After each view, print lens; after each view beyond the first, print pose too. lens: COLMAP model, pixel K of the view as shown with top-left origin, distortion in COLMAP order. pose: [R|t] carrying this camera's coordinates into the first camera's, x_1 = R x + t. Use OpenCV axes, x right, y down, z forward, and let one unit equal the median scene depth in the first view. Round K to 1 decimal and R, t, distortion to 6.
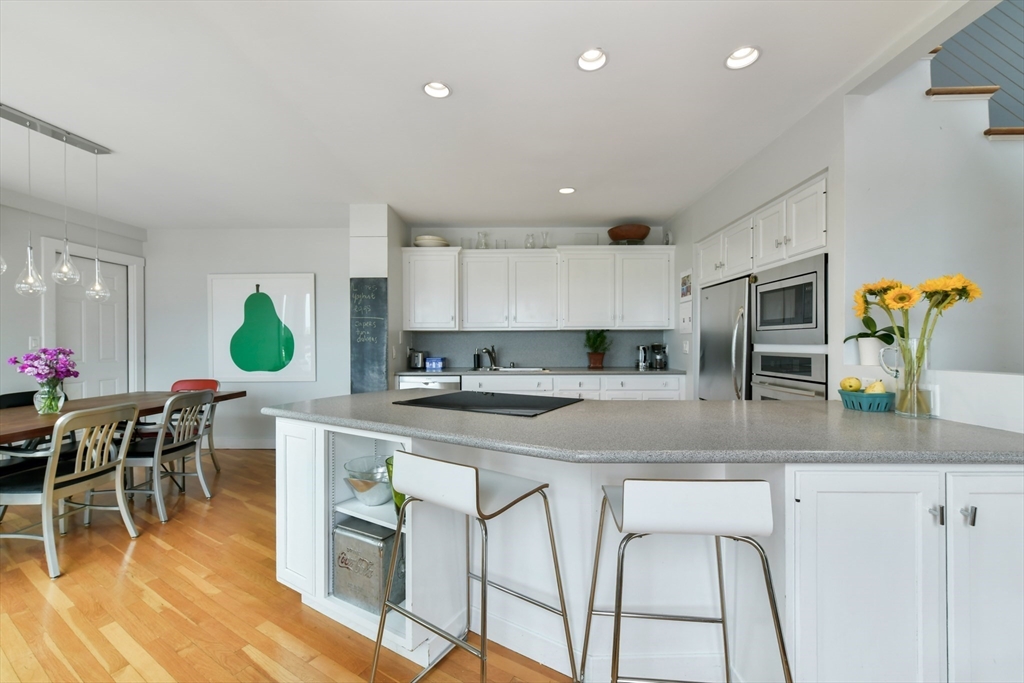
lens RADIAL K [[408.5, 0, 515.8], [0, 408.5, 343.6], [0, 0, 1]] dist [-0.002222, -0.000063]
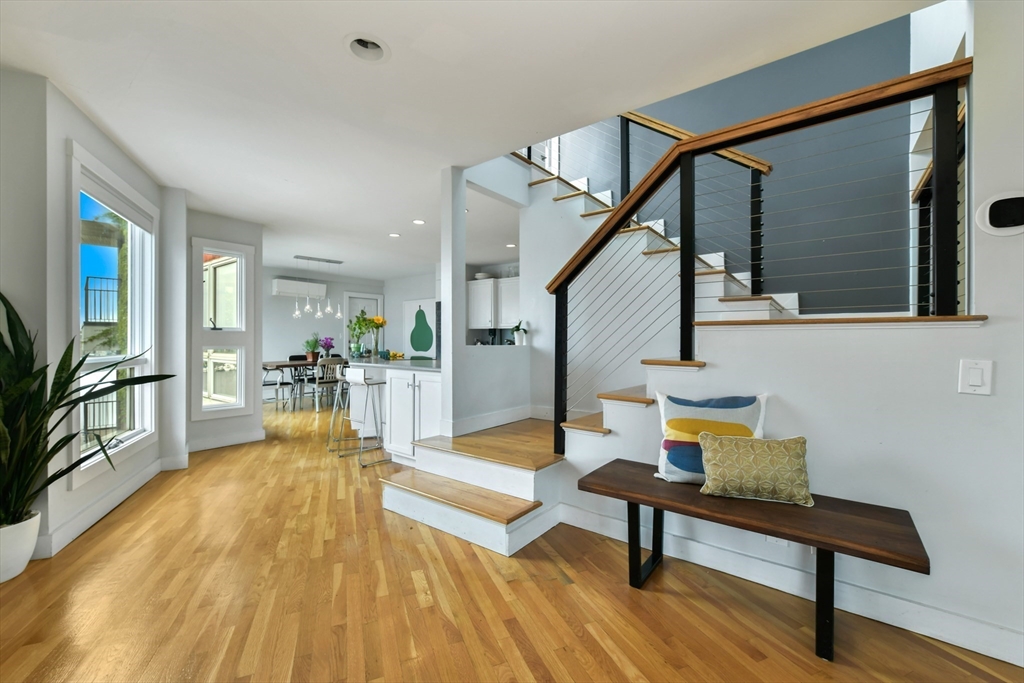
lens RADIAL K [[412.5, 0, 512.8], [0, 412.5, 339.1], [0, 0, 1]] dist [-0.002595, -0.000009]
pose [[0.800367, 0.003572, -0.599500, 1.041411], [-0.005316, 0.999985, -0.001138, 0.012895], [0.599487, 0.004098, 0.800374, -0.326659]]
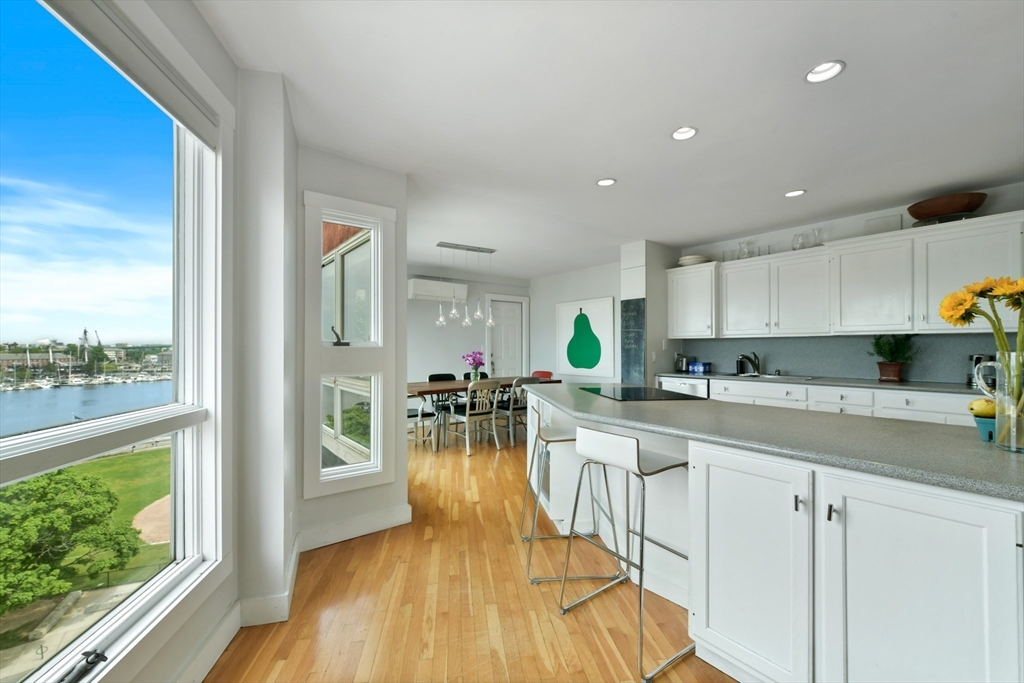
lens RADIAL K [[406.2, 0, 514.5], [0, 406.2, 343.1], [0, 0, 1]] dist [-0.002122, 0.000274]
pose [[0.631825, -0.005603, -0.775091, 0.405323], [-0.002165, 0.999957, -0.008993, -0.008932], [0.775108, 0.007360, 0.631786, -0.108974]]
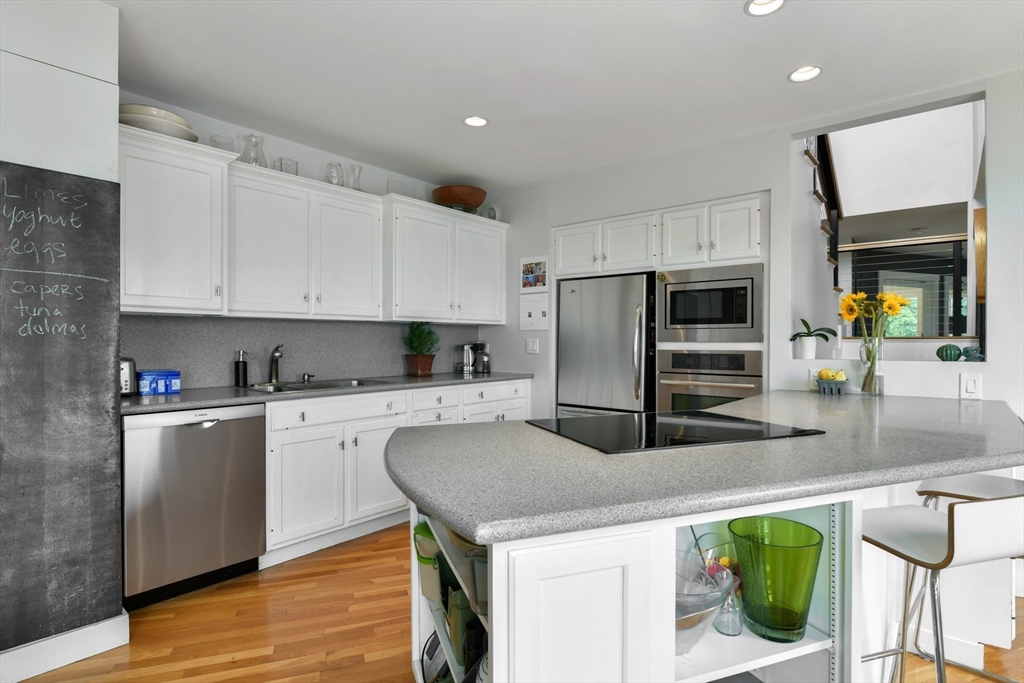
lens RADIAL K [[526.6, 0, 512.4], [0, 526.6, 343.6], [0, 0, 1]] dist [0.001043, 0.000151]
pose [[0.633786, -0.000060, 0.773508, -0.477118], [-0.000037, 1.000000, 0.000108, 0.003366], [-0.773508, -0.000097, 0.633786, 0.344868]]
